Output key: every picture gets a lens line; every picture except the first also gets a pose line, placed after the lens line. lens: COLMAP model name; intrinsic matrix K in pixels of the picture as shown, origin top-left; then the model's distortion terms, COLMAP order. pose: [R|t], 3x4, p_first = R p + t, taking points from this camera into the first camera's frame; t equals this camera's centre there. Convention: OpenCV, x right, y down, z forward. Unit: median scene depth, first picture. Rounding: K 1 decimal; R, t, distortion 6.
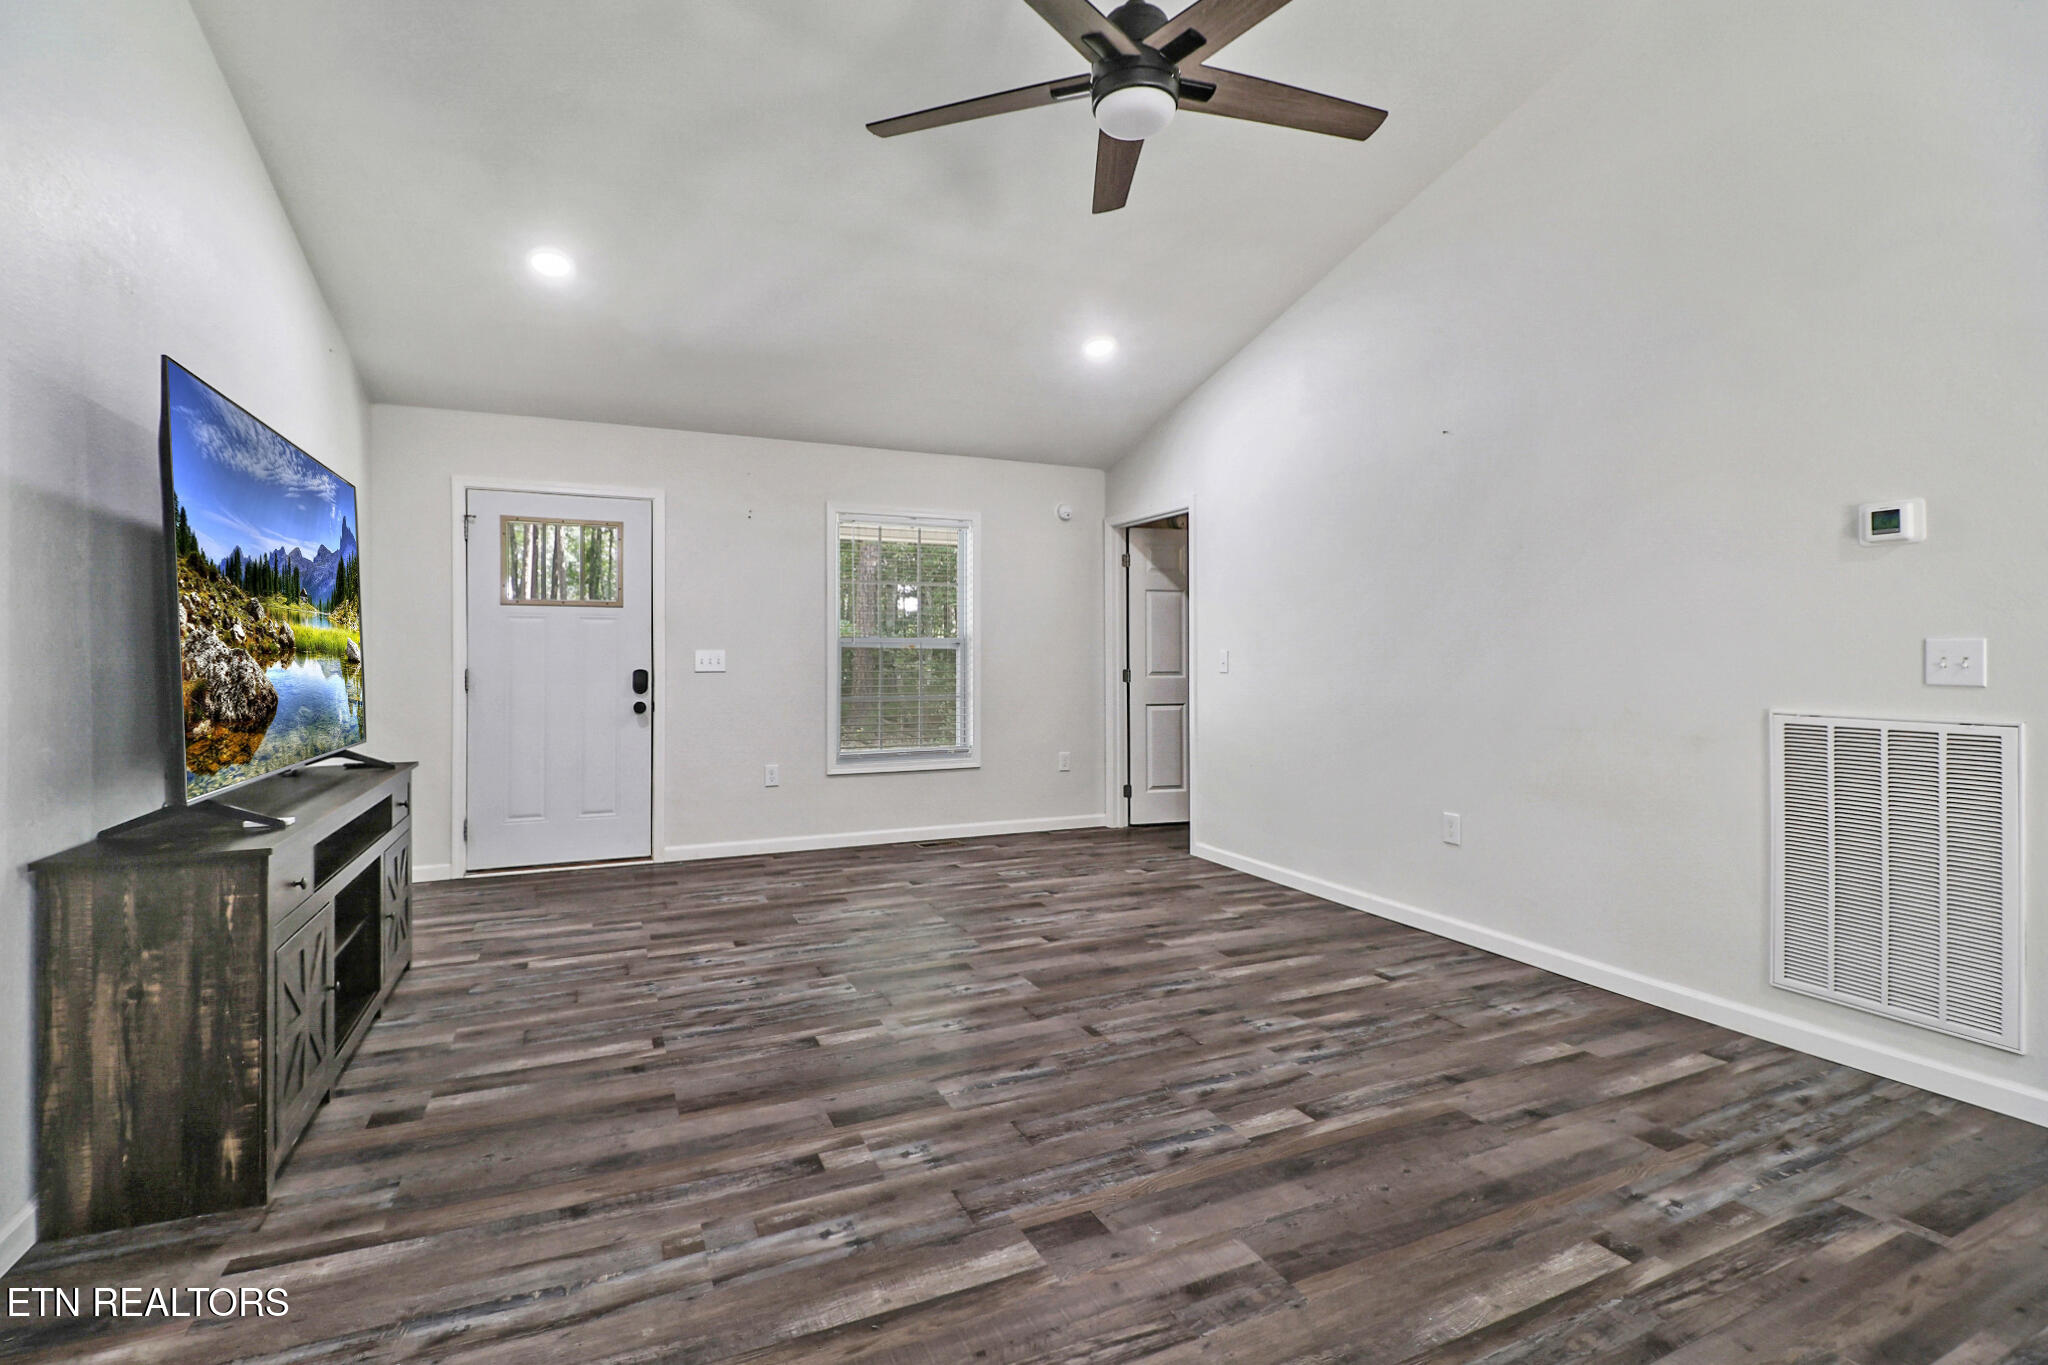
lens RADIAL K [[933.8, 0, 1003.4], [0, 933.8, 652.4], [0, 0, 1]] dist [-0.006944, -0.005819]
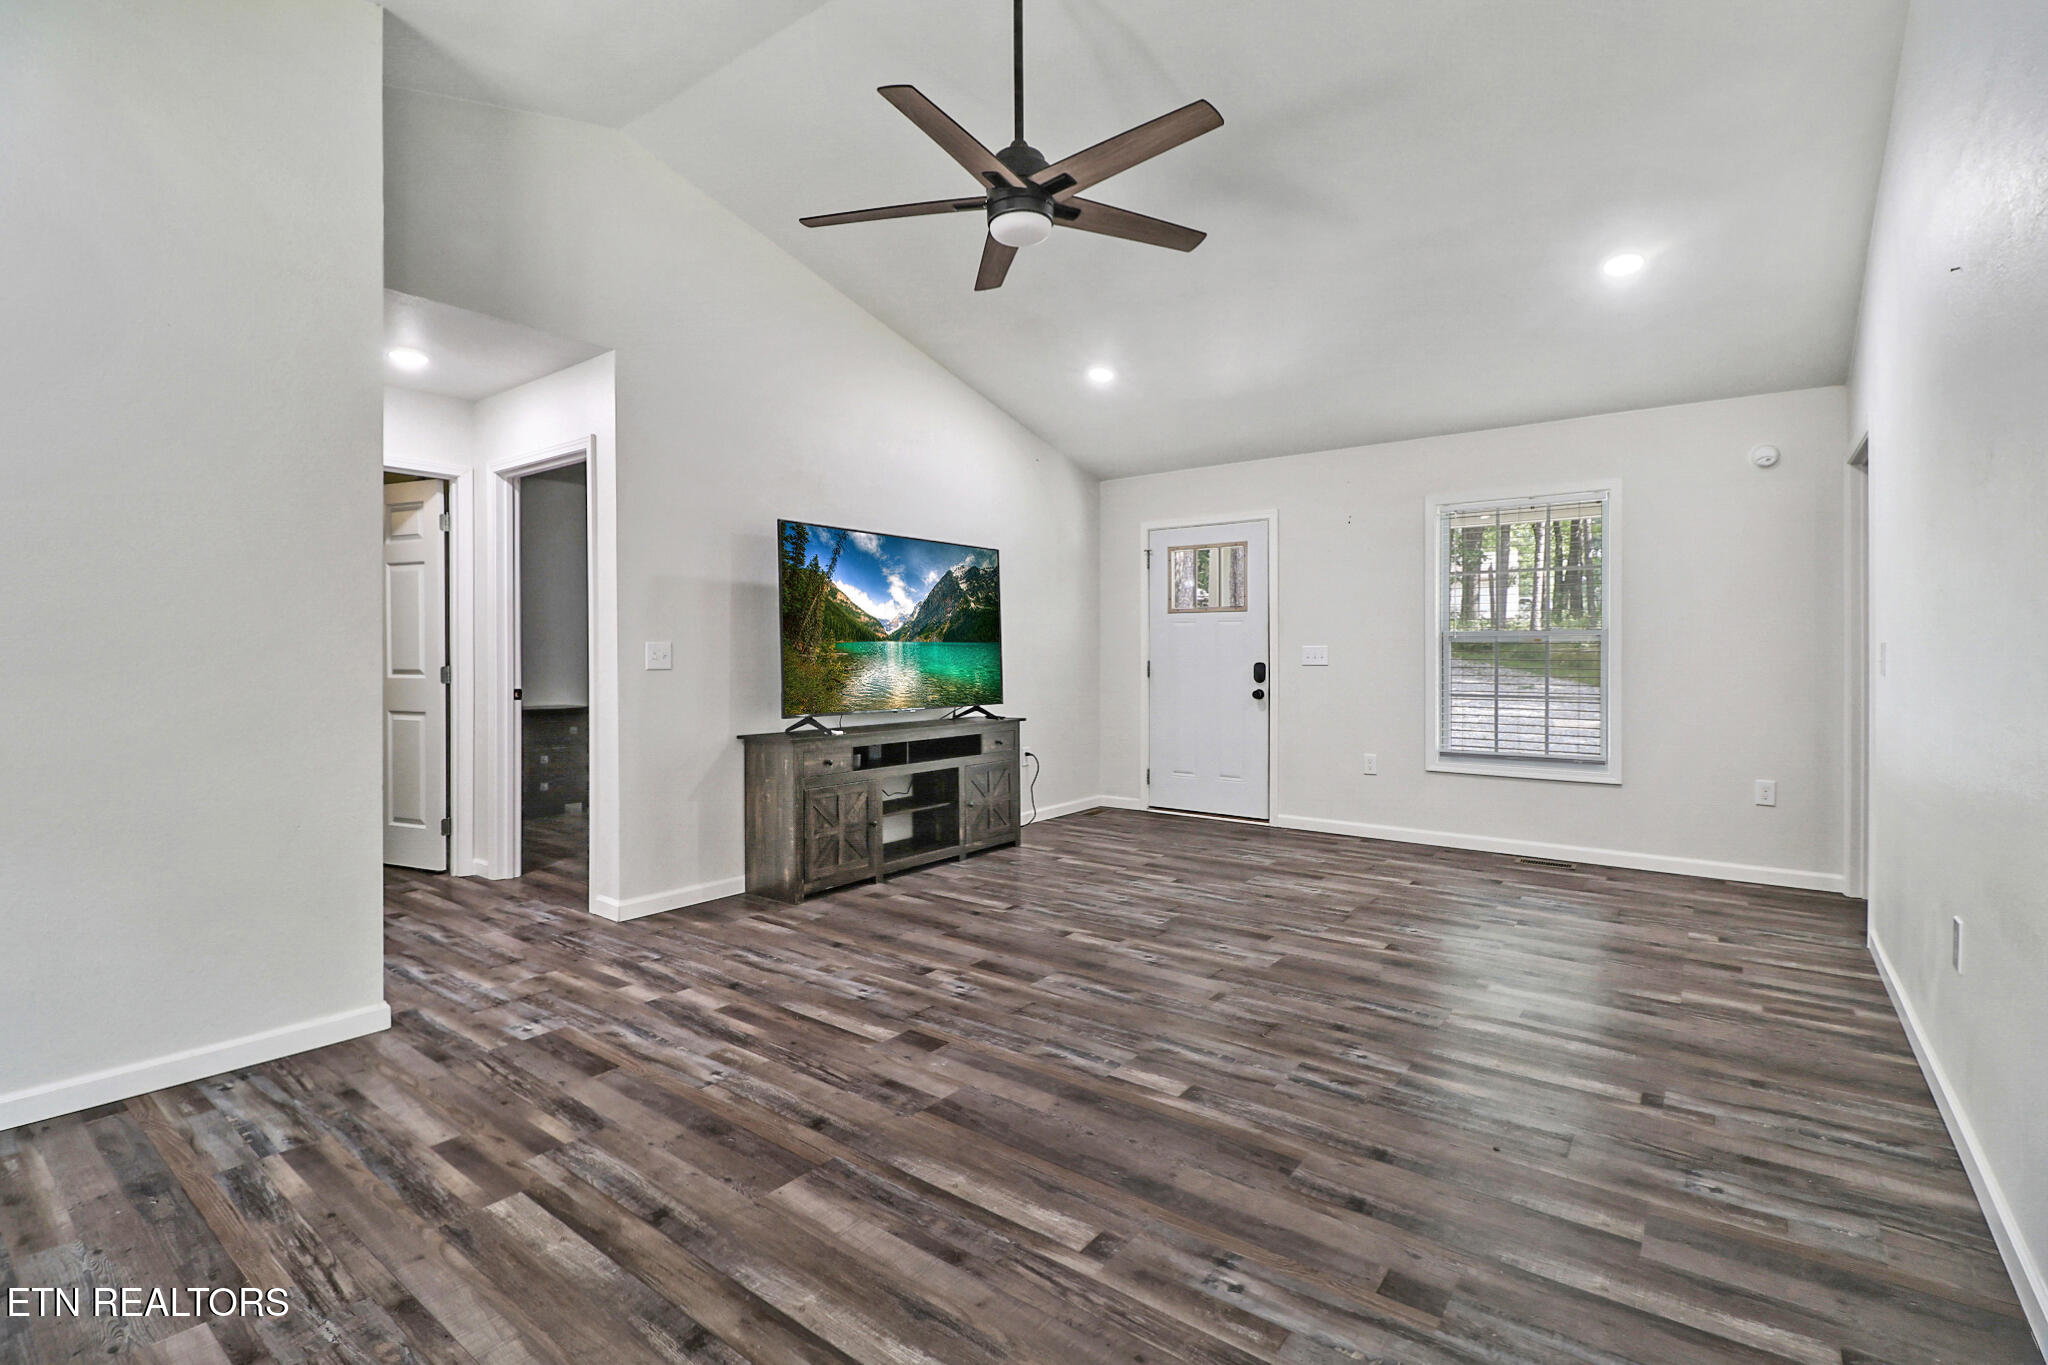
lens RADIAL K [[933.8, 0, 1014.6], [0, 933.8, 649.6], [0, 0, 1]] dist [-0.006944, -0.005819]
pose [[0.480084, -0.003930, -0.877214, 0.949861], [0.006790, 0.999977, -0.000764, 0.001546], [0.877196, -0.005590, 0.480099, 0.278513]]
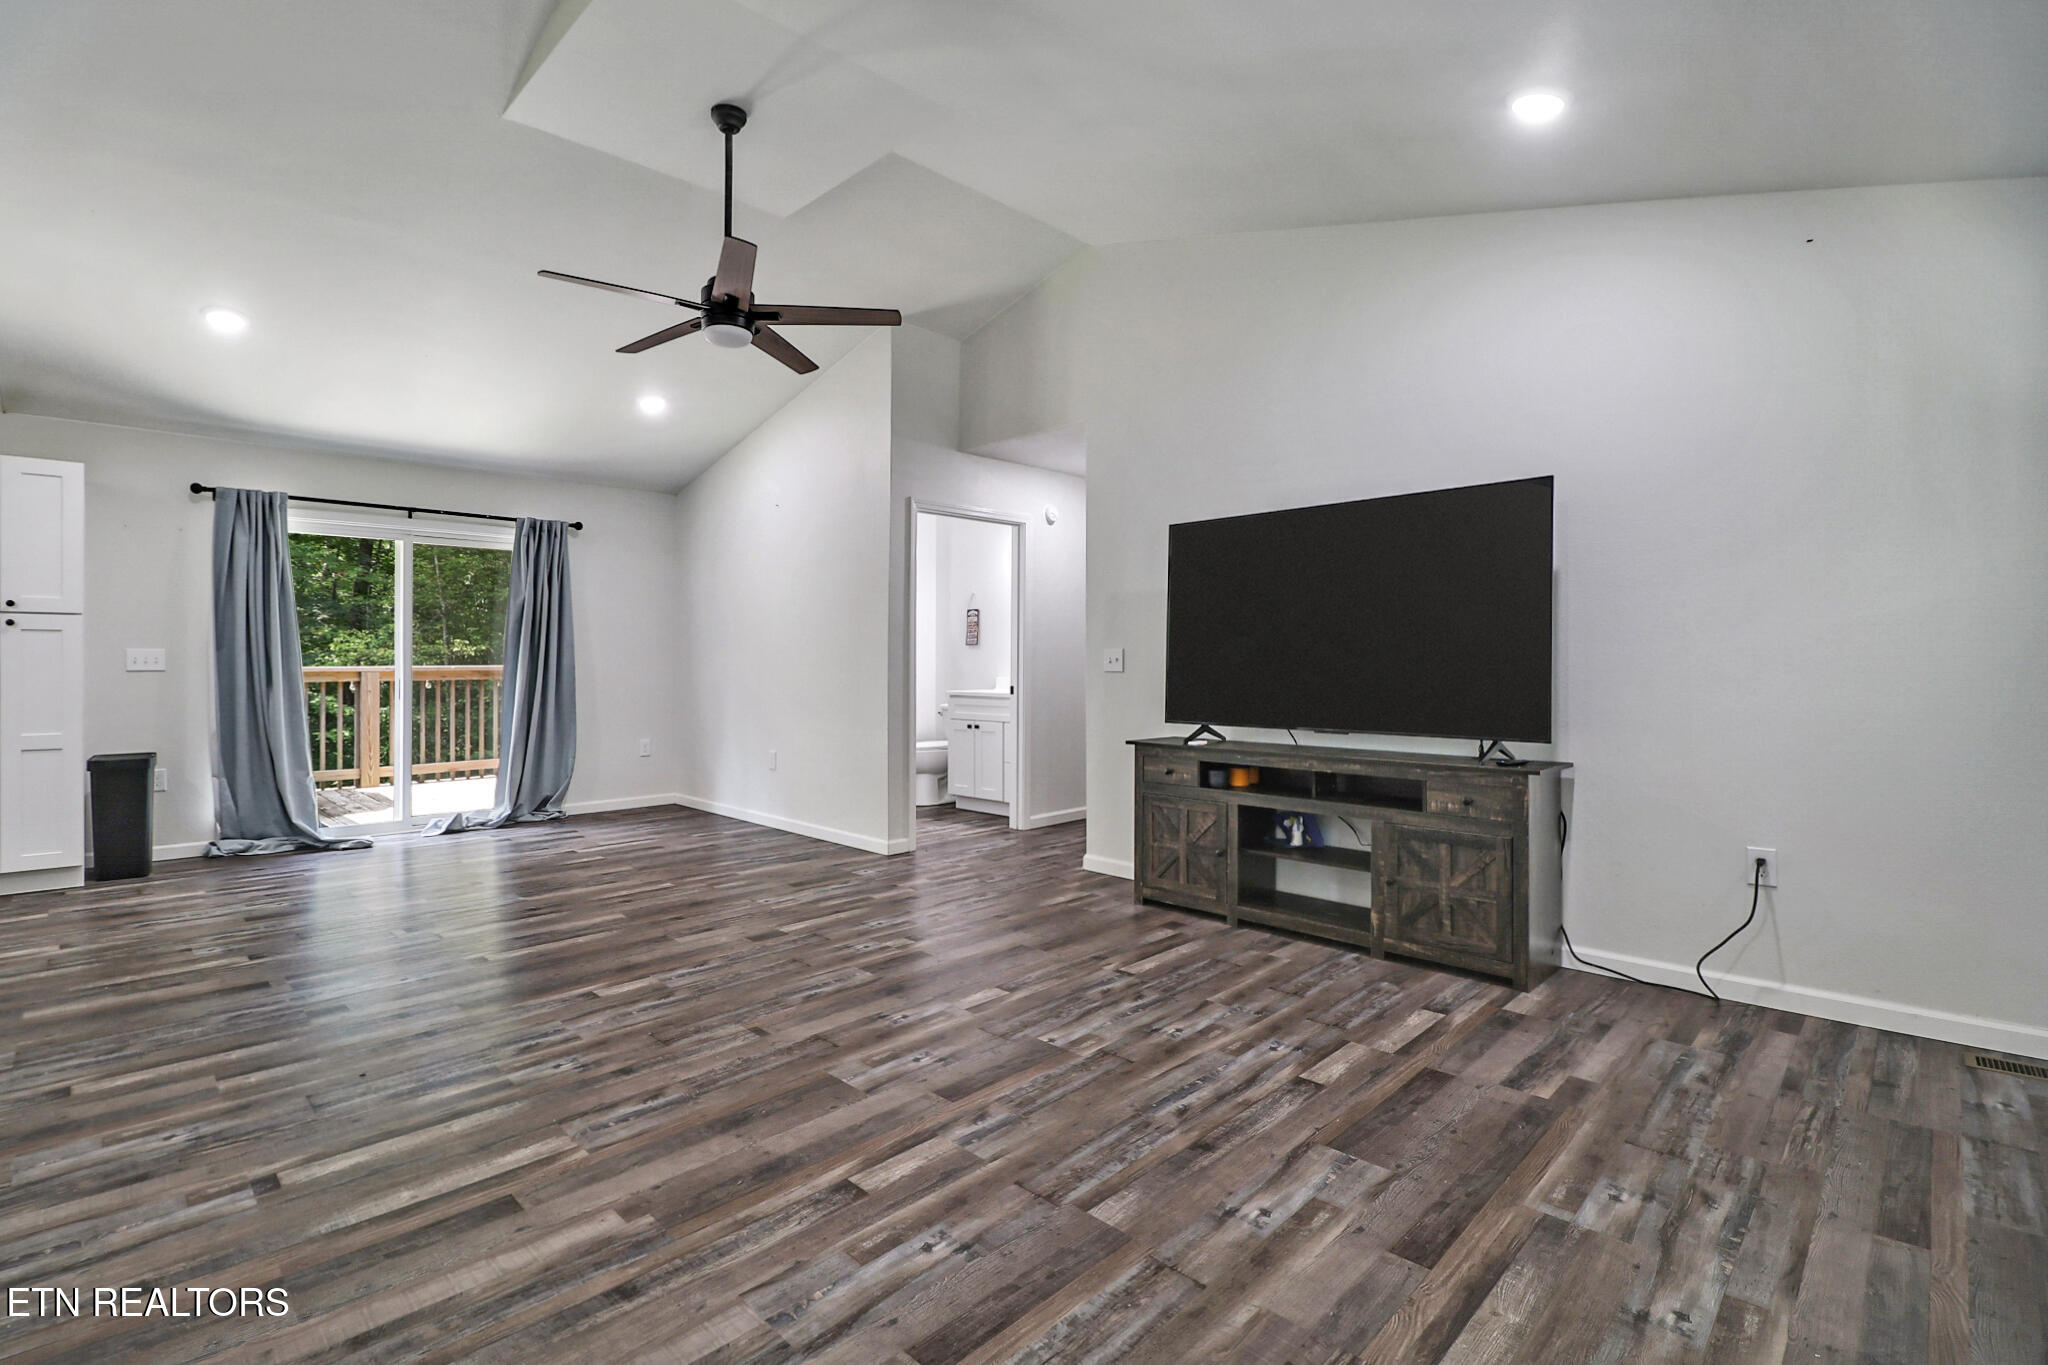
lens RADIAL K [[933.8, 0, 1013.6], [0, 933.8, 667.3], [0, 0, 1]] dist [-0.006944, -0.005819]
pose [[-0.929685, 0.005970, -0.368307, 0.210468], [0.006187, 0.999981, 0.000592, 0.016056], [0.368303, -0.001728, -0.929704, 2.066492]]
